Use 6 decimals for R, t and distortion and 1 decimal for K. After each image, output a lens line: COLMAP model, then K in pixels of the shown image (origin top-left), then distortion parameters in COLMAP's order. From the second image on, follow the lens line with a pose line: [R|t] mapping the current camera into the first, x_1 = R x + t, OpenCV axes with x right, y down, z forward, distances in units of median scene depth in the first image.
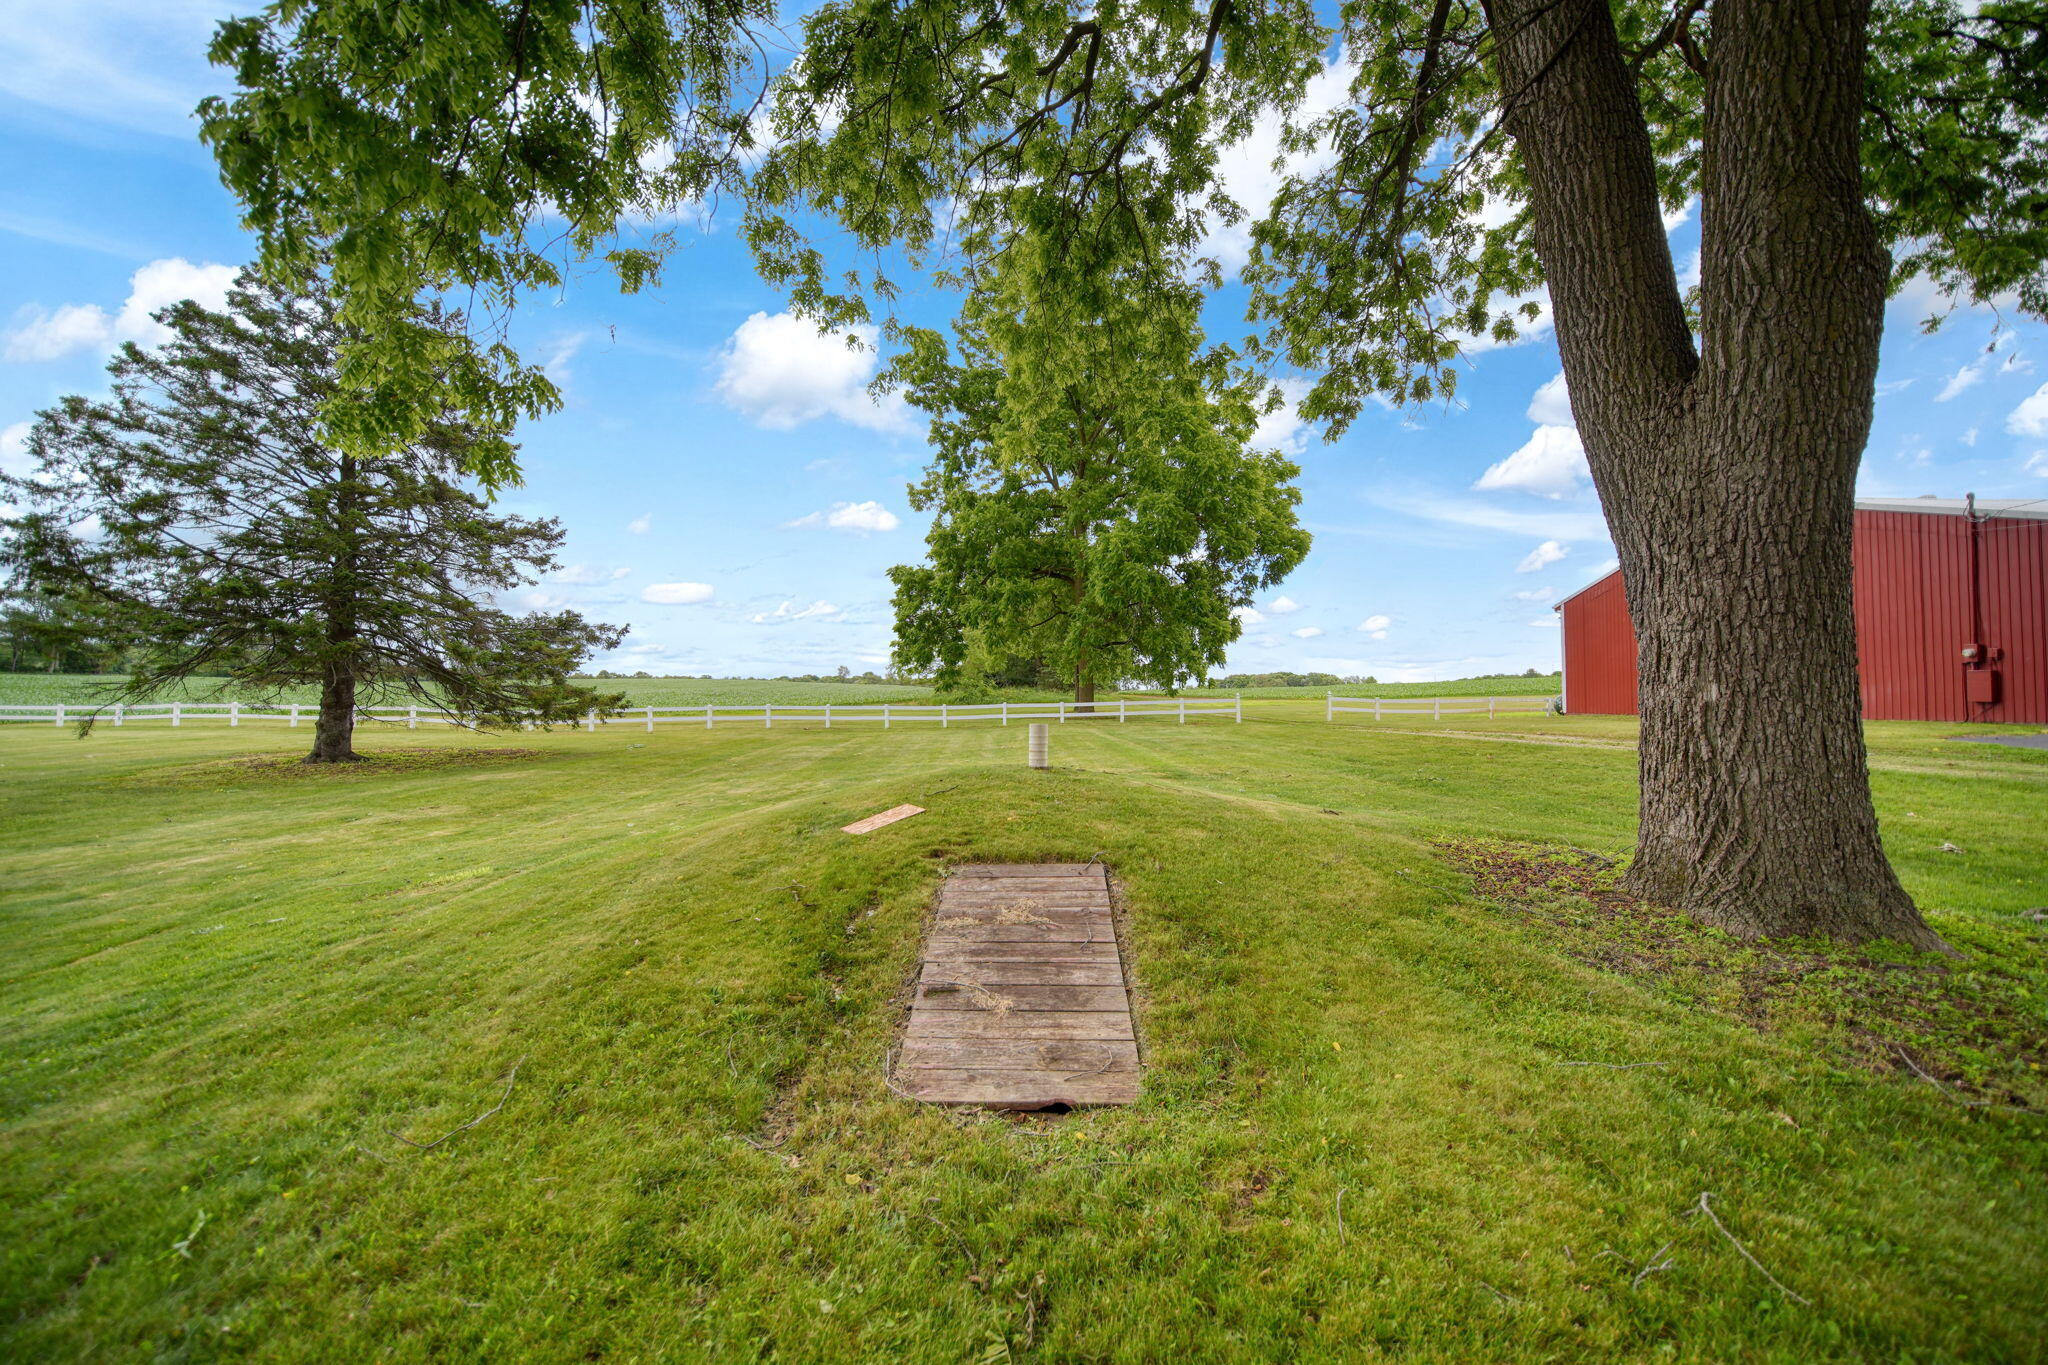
lens RADIAL K [[709.5, 0, 1024.0], [0, 709.5, 682.5], [0, 0, 1]] dist [-0.002091, 0.000056]
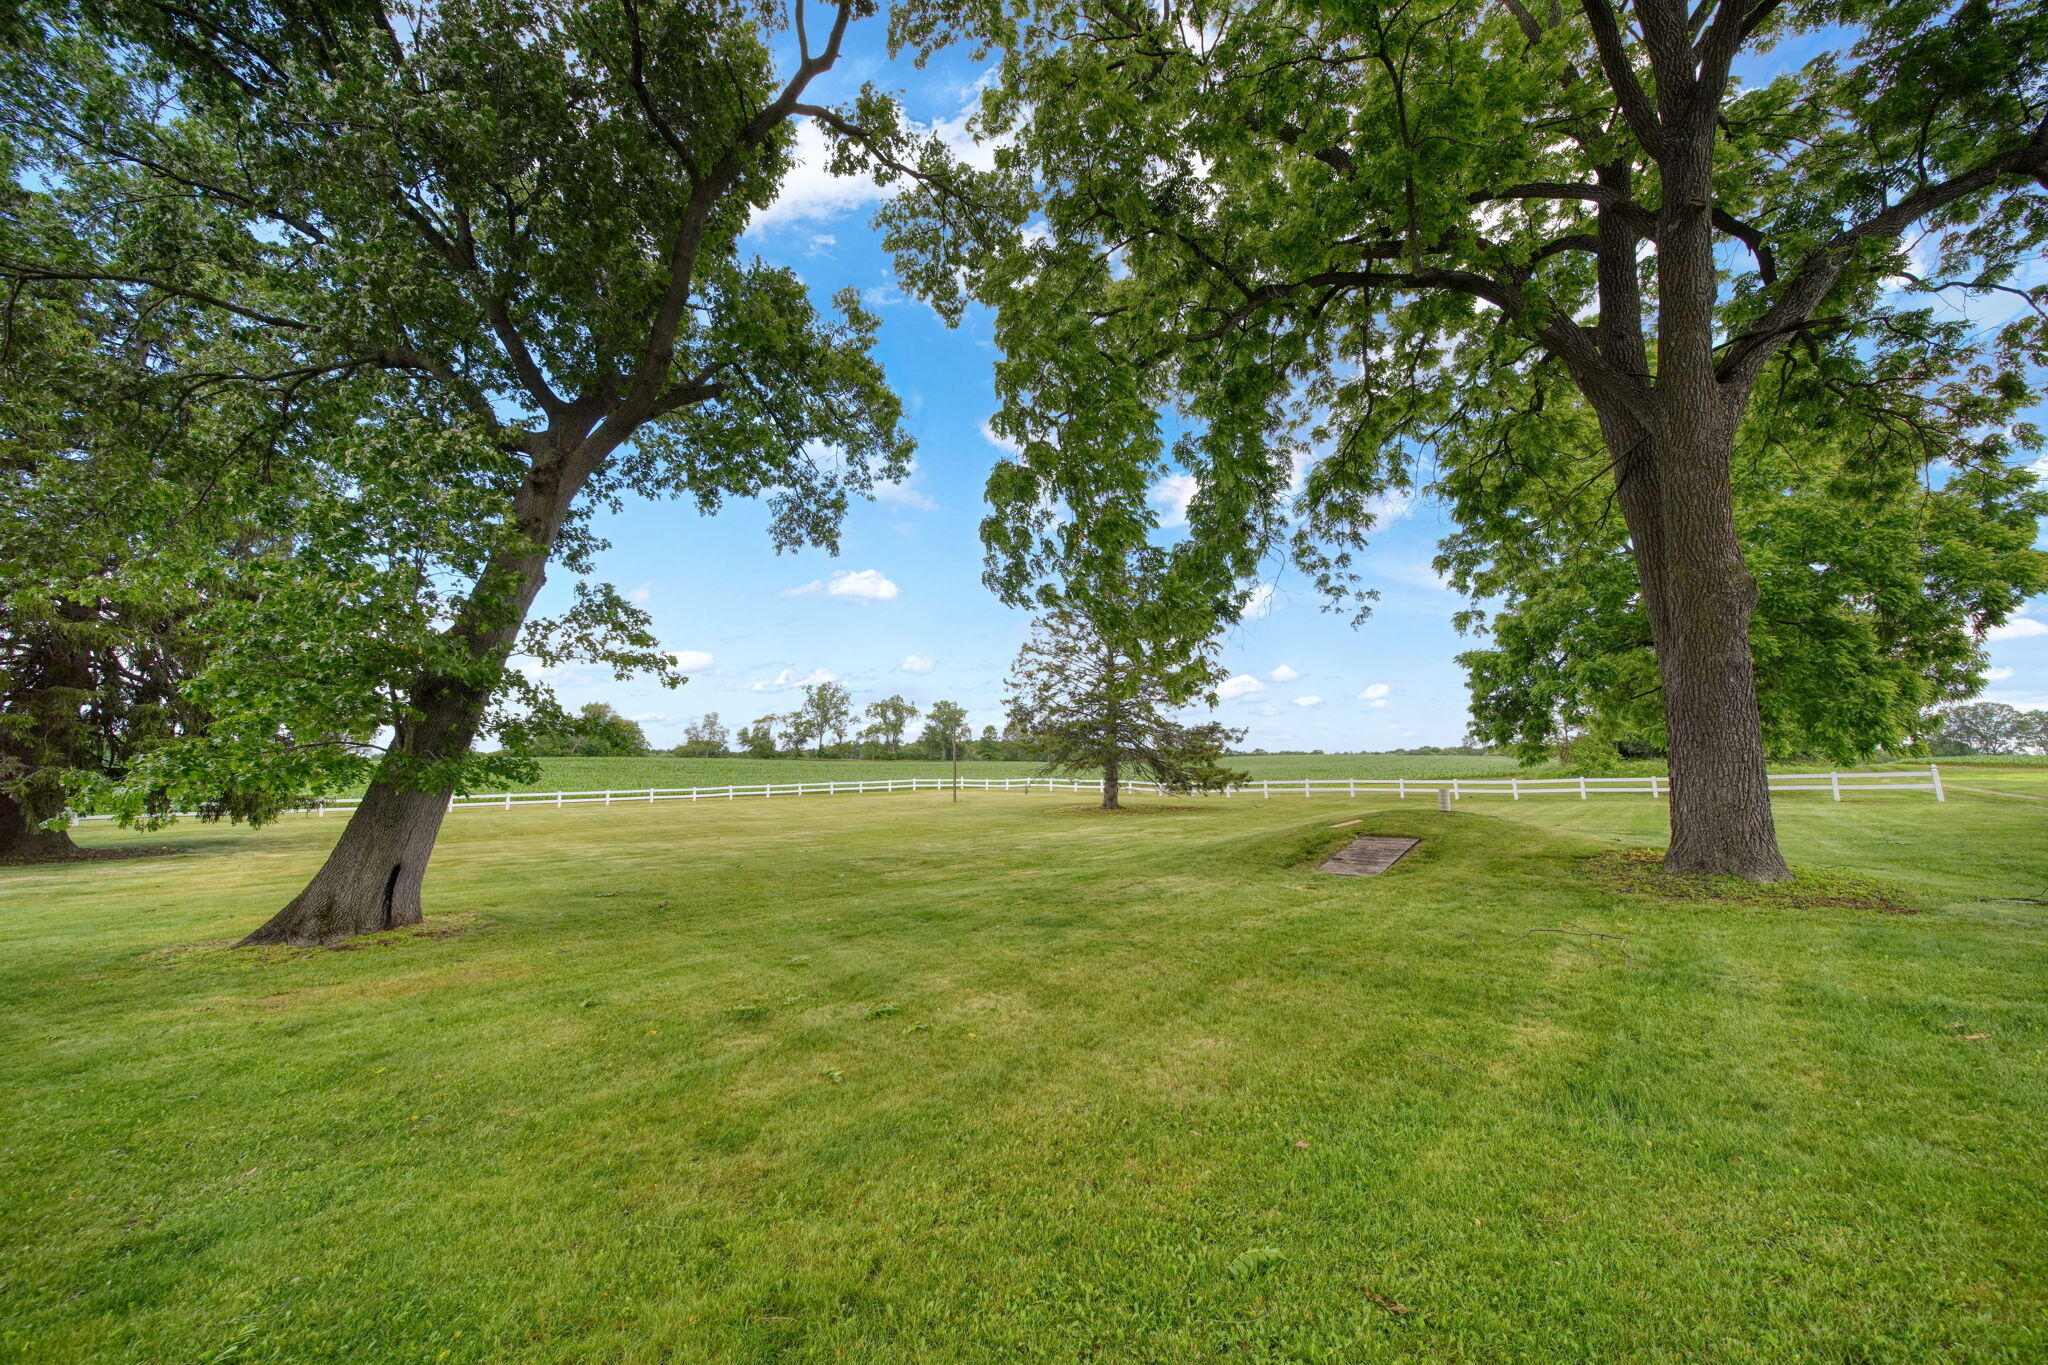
lens RADIAL K [[709.5, 0, 1024.0], [0, 709.5, 682.5], [0, 0, 1]] dist [-0.002091, 0.000056]
pose [[0.686397, -0.097866, -0.720612, 0.238123], [0.022387, 0.993277, -0.113573, -0.013349], [0.726882, 0.061824, 0.683974, -0.432163]]
